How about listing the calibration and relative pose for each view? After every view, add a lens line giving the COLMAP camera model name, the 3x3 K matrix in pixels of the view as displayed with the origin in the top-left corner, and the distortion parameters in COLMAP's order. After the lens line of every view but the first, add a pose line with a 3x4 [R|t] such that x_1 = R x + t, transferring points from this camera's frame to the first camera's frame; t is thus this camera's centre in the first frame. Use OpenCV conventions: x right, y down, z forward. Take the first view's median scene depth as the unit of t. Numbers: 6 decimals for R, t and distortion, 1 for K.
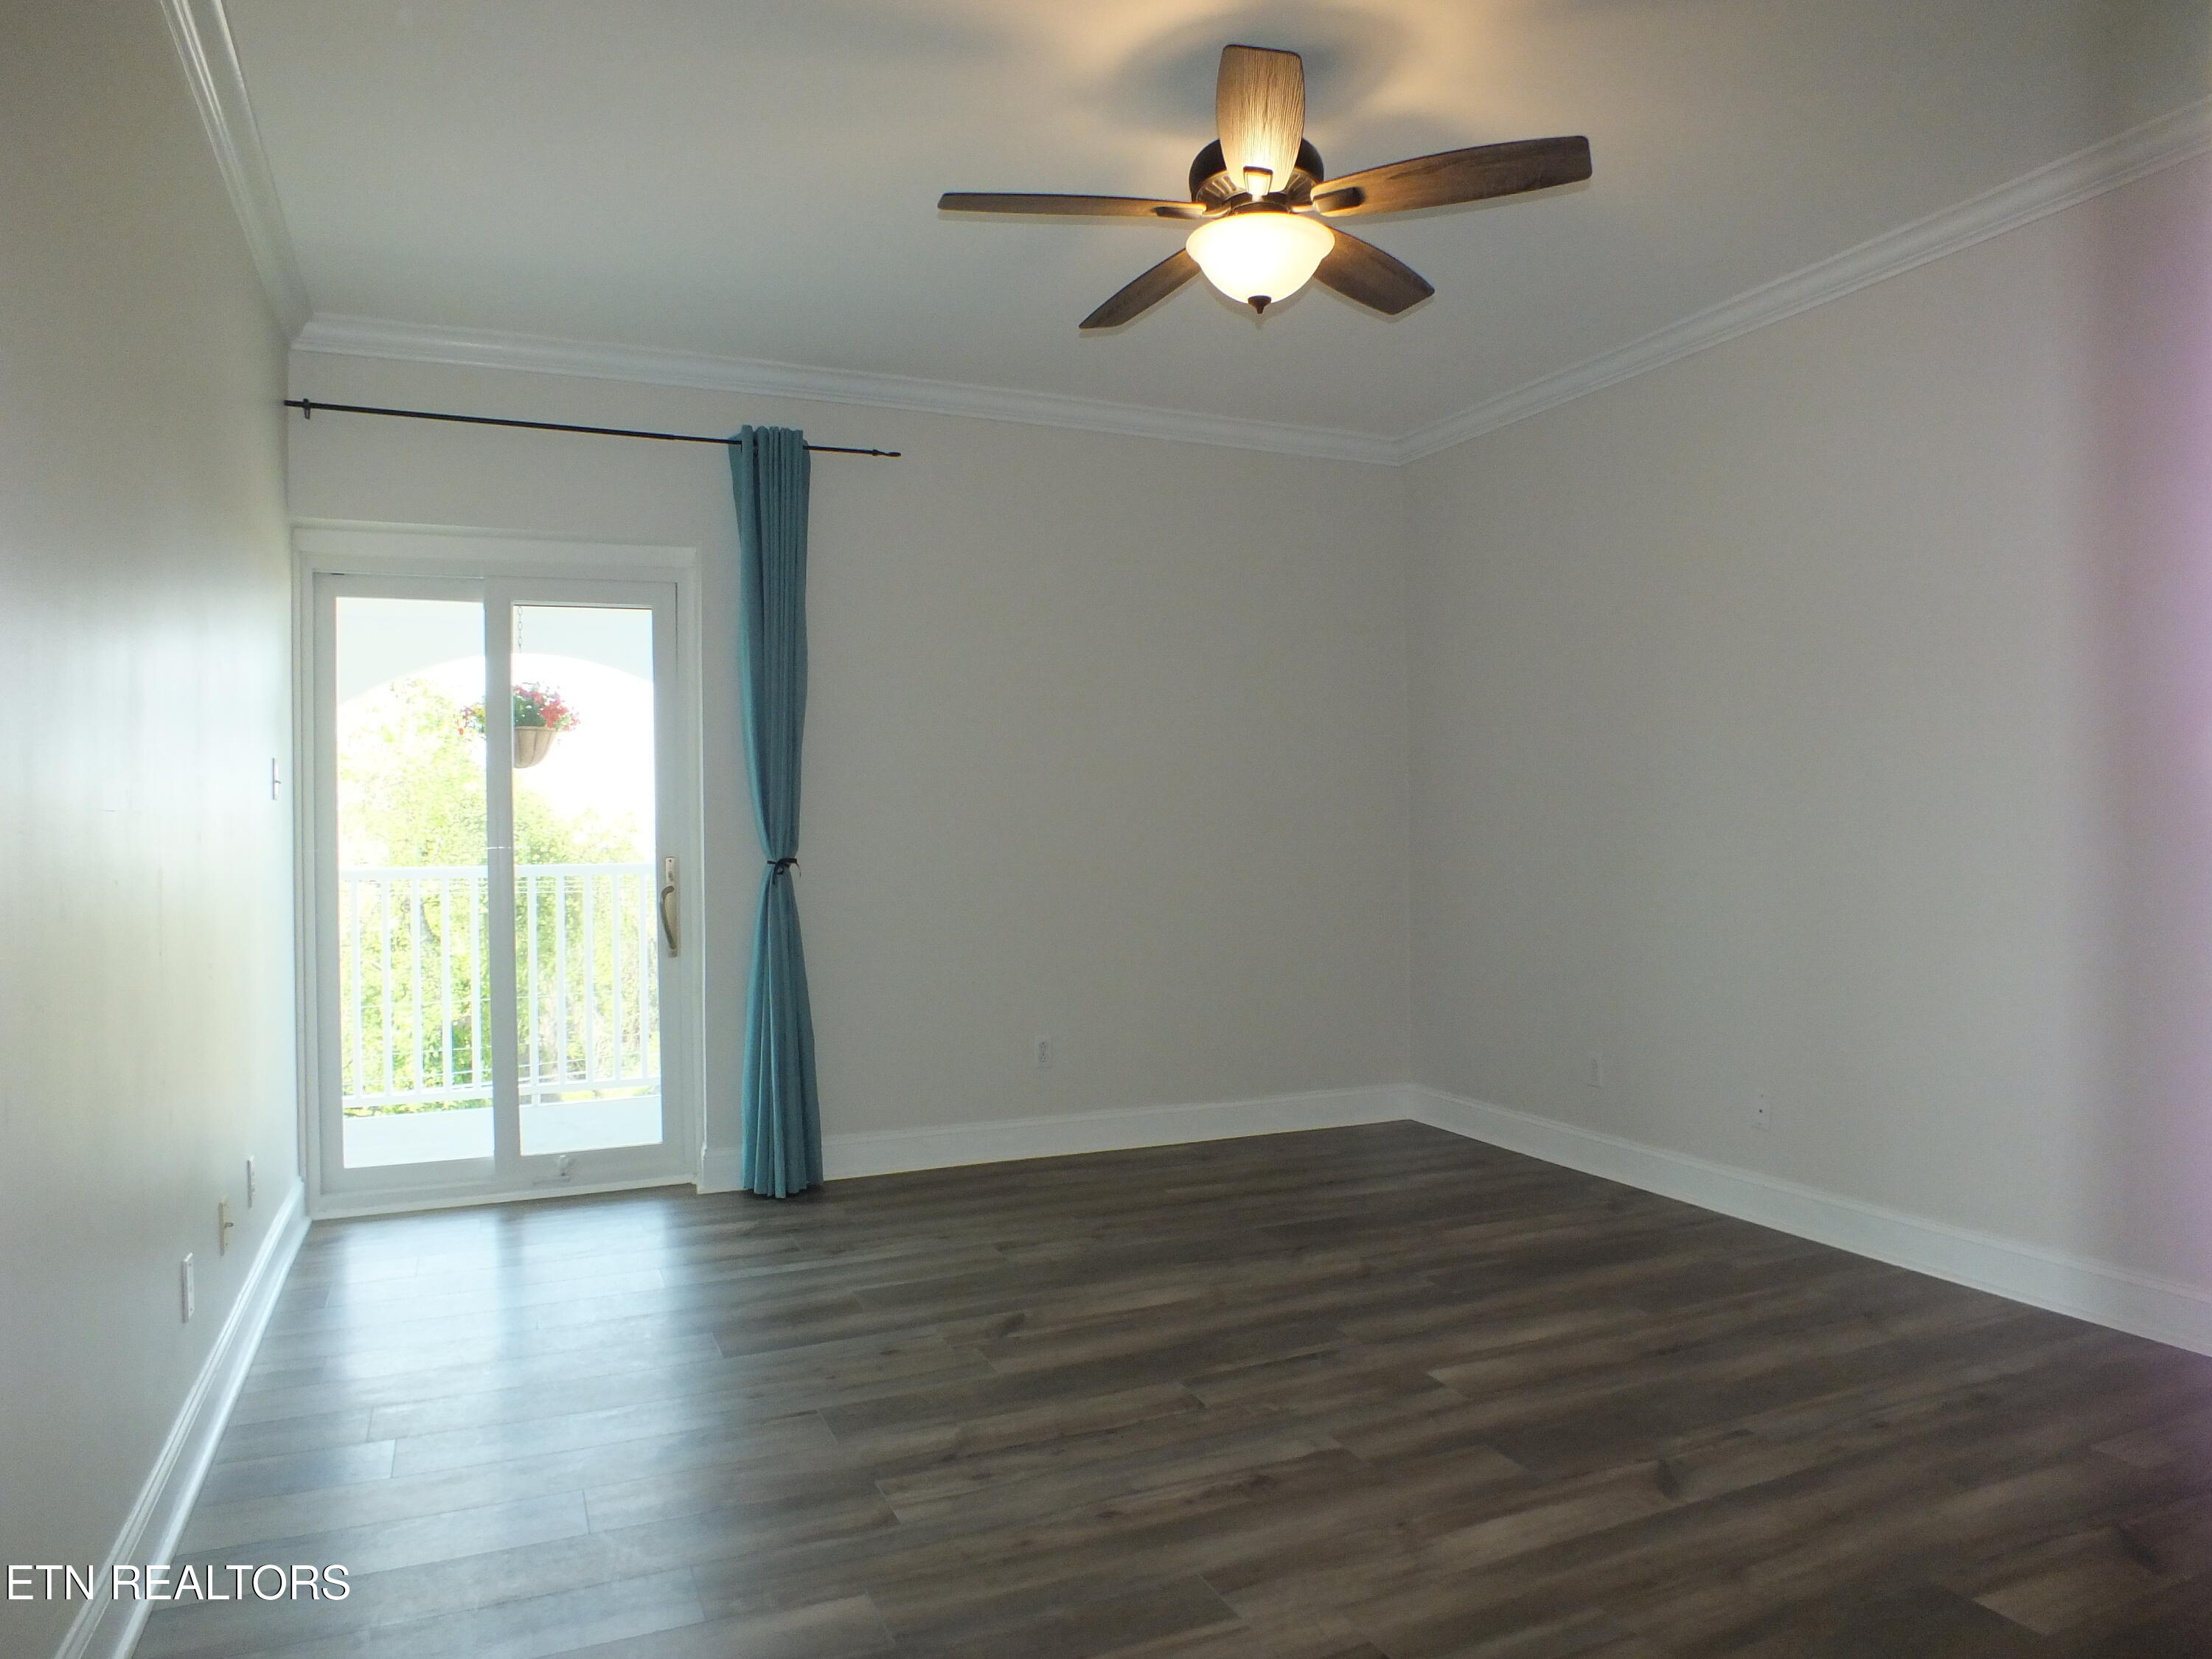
lens RADIAL K [[1413.1, 0, 1097.5], [0, 1413.1, 843.9], [0, 0, 1]] dist [-0.023415, 0.003848]
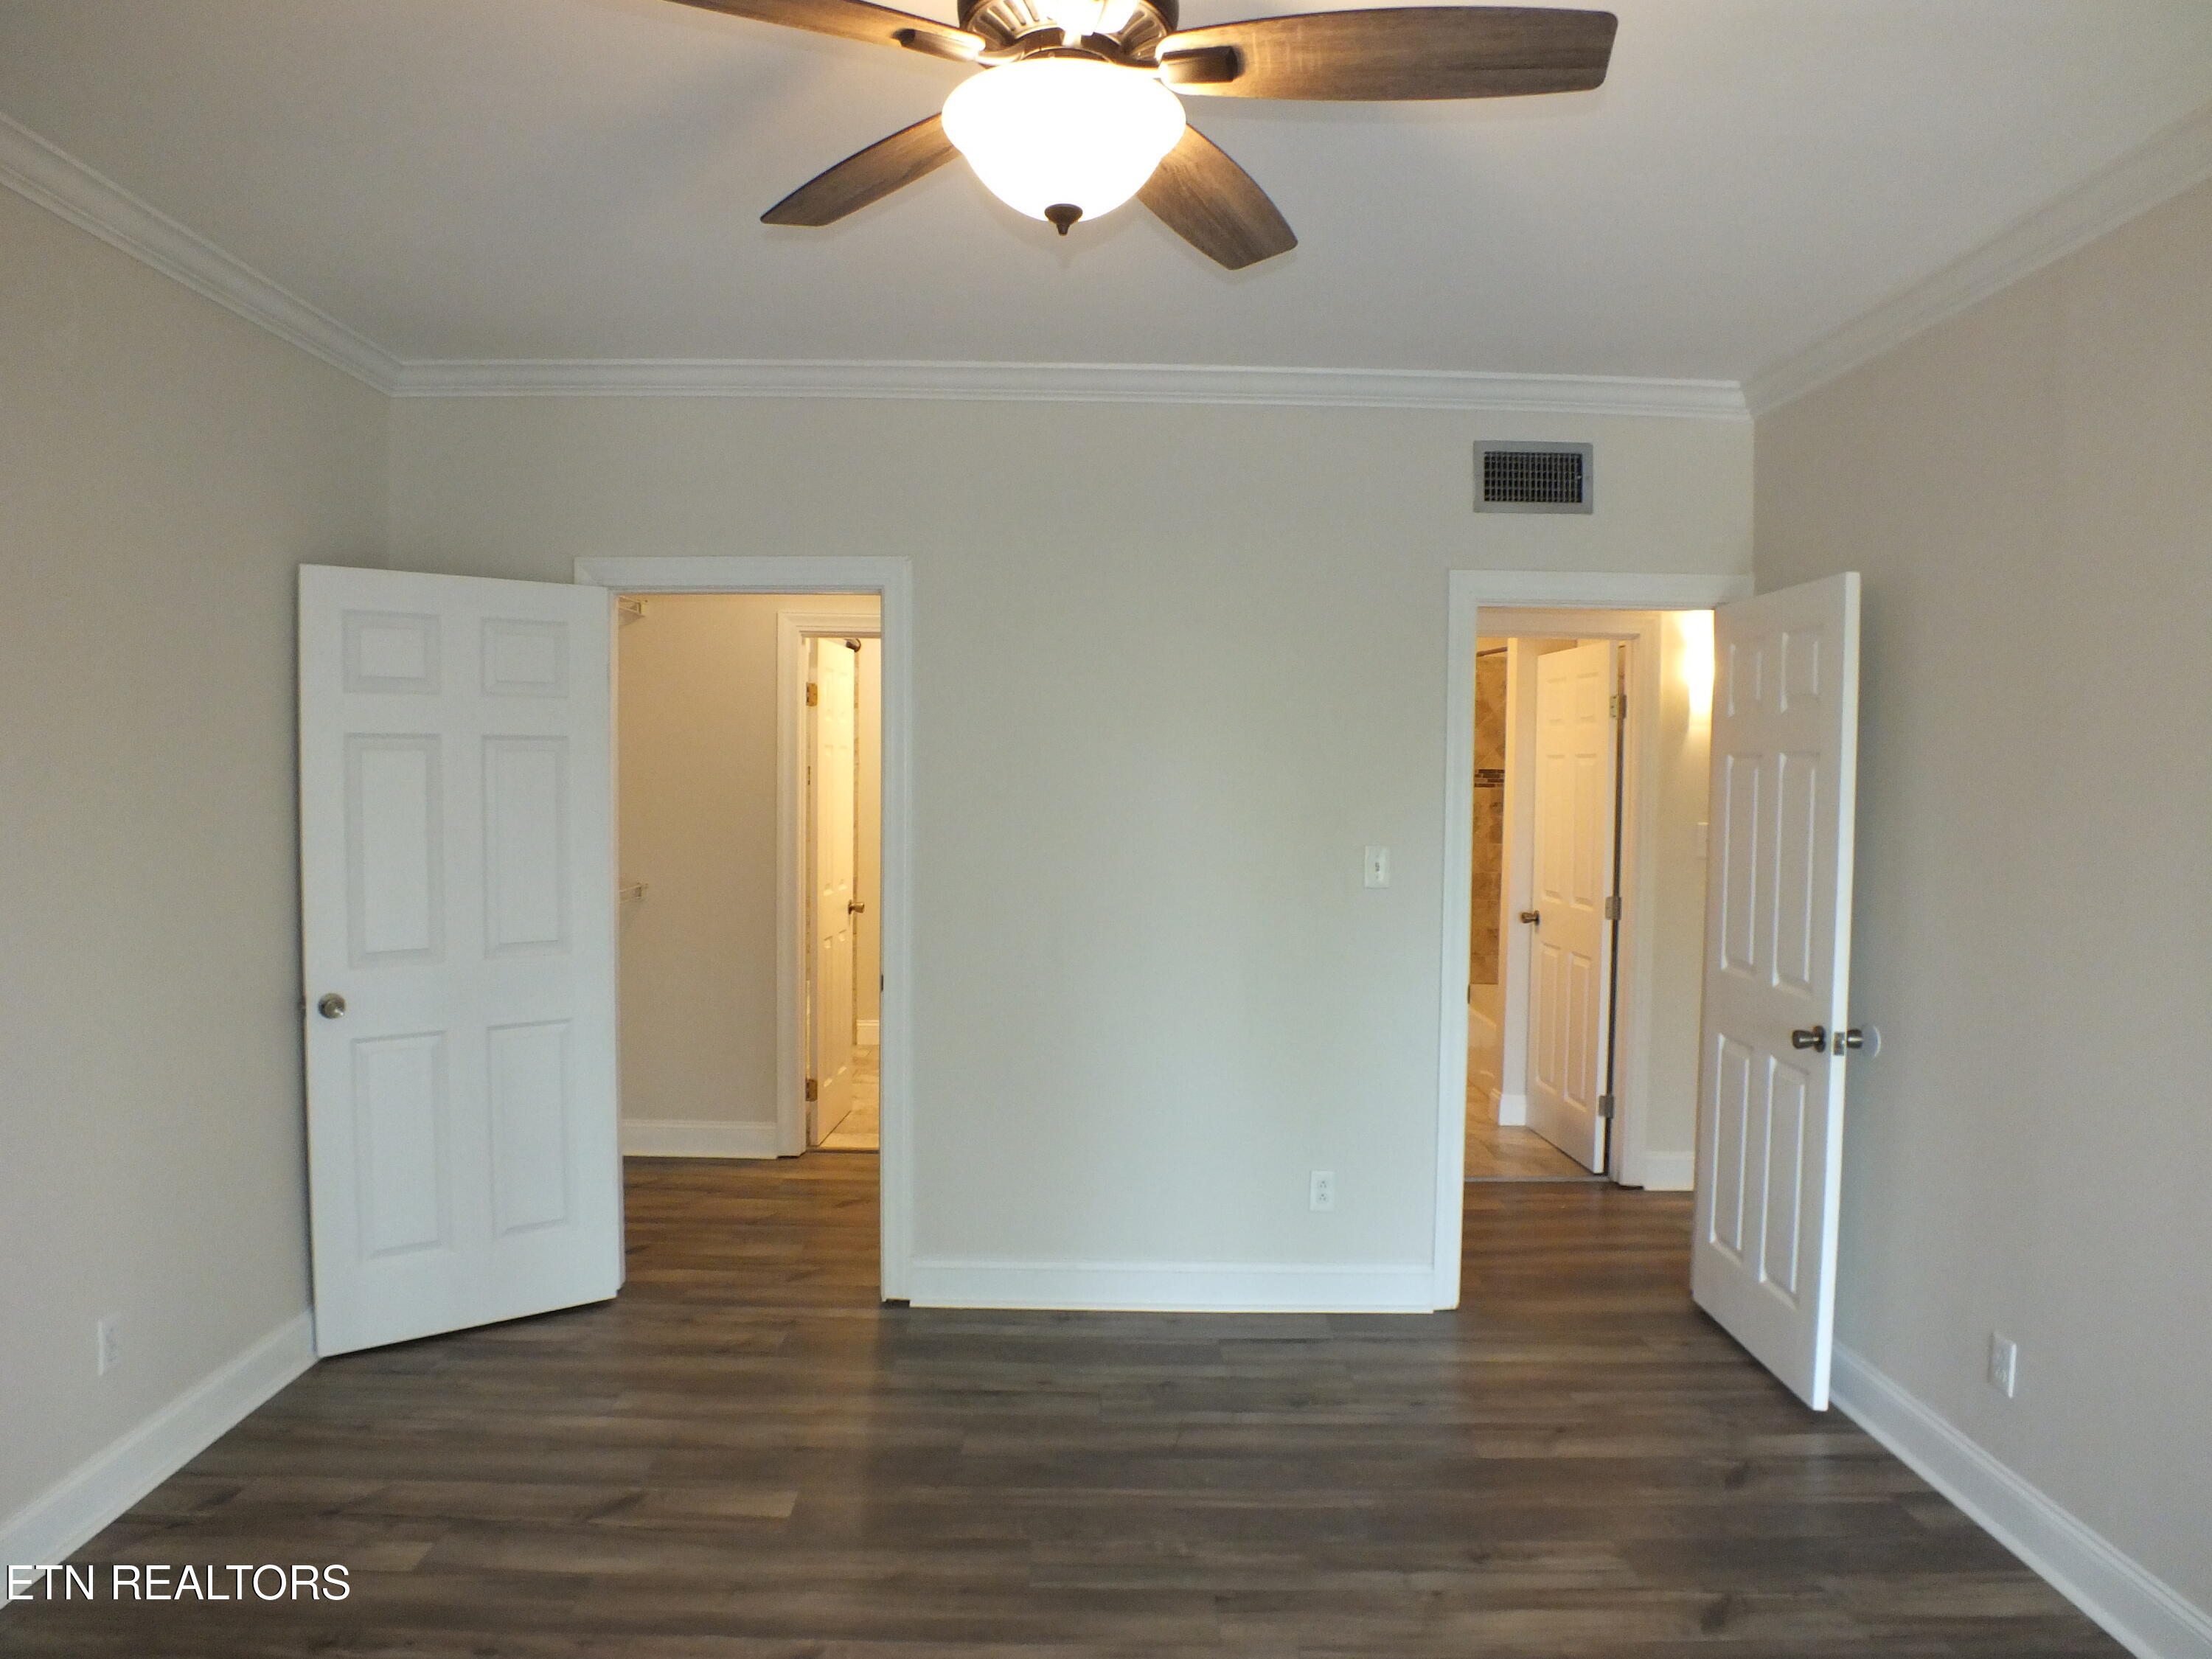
lens RADIAL K [[1423.1, 0, 1105.0], [0, 1423.1, 861.6], [0, 0, 1]] dist [-0.069127, 0.048397]
pose [[-0.919445, -0.012808, 0.393011, -0.151437], [0.002796, 0.999231, 0.039105, -0.126105], [-0.393210, 0.037053, -0.918702, 1.589803]]
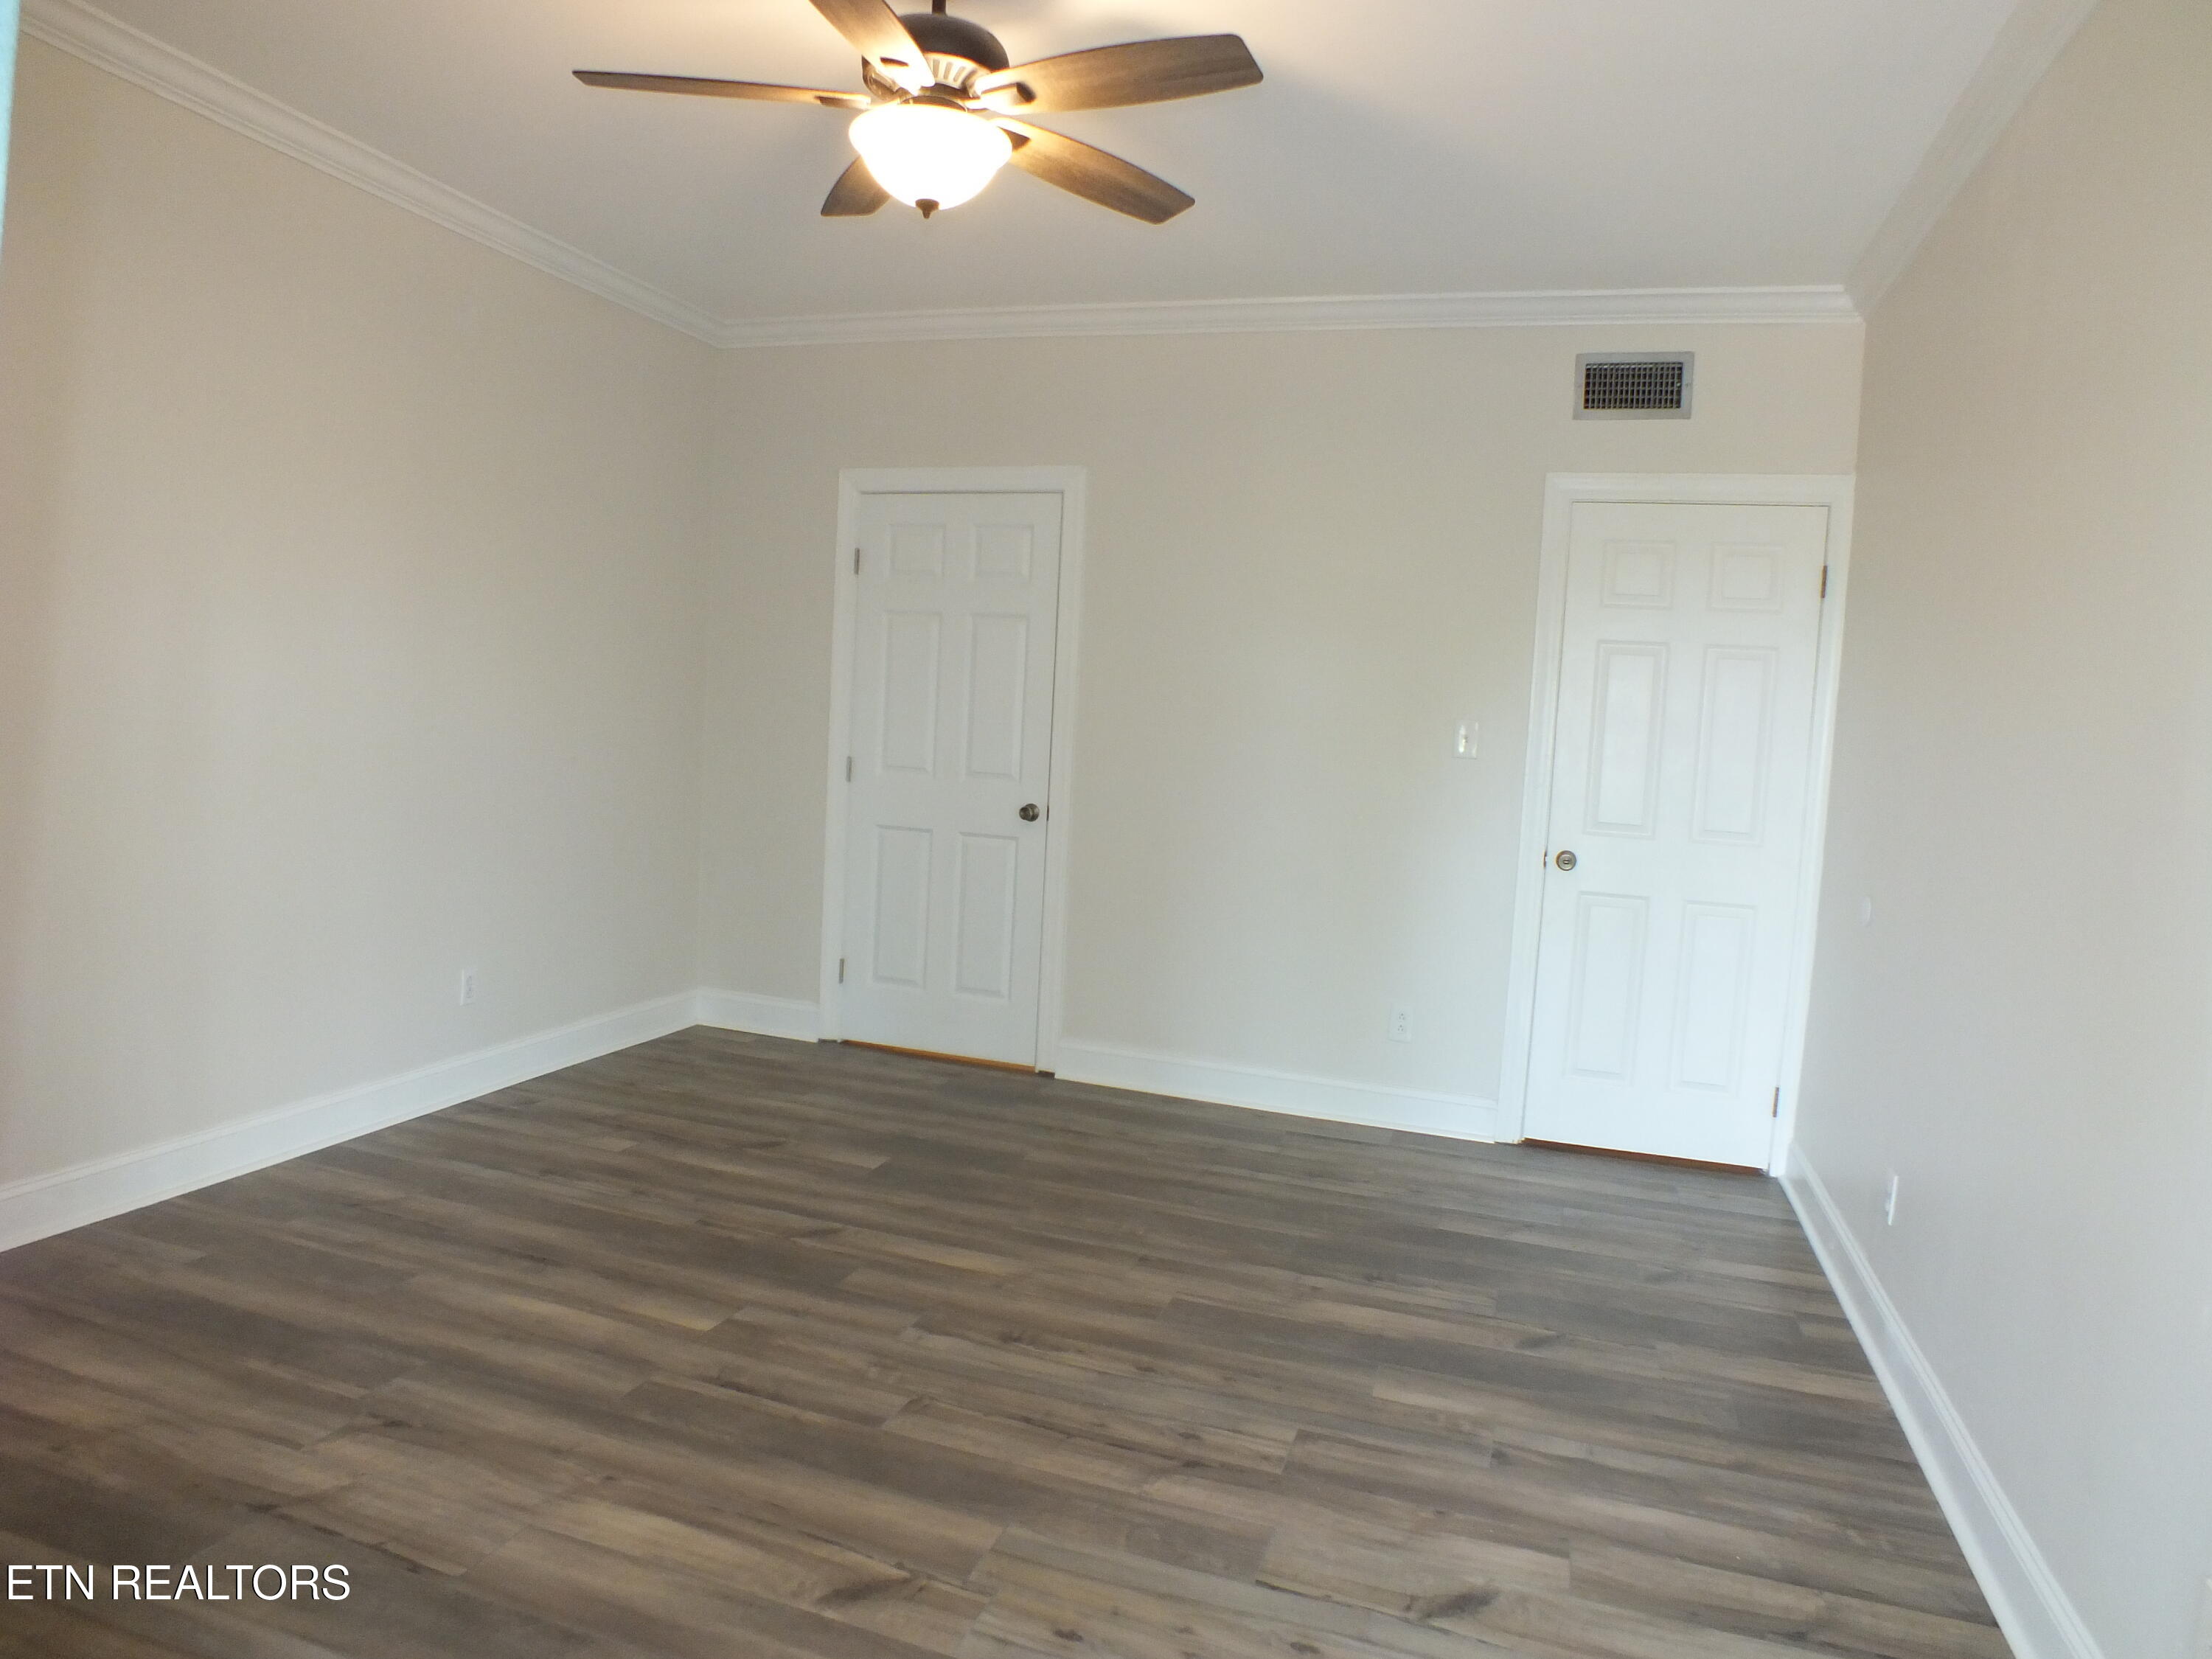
lens RADIAL K [[1413.1, 0, 1097.5], [0, 1413.1, 843.9], [0, 0, 1]] dist [-0.023415, 0.003848]
pose [[-0.744304, -0.087069, 0.662140, -0.611829], [-0.051372, 0.995992, 0.073223, -0.040096], [-0.665862, 0.020485, -0.745794, 1.645606]]
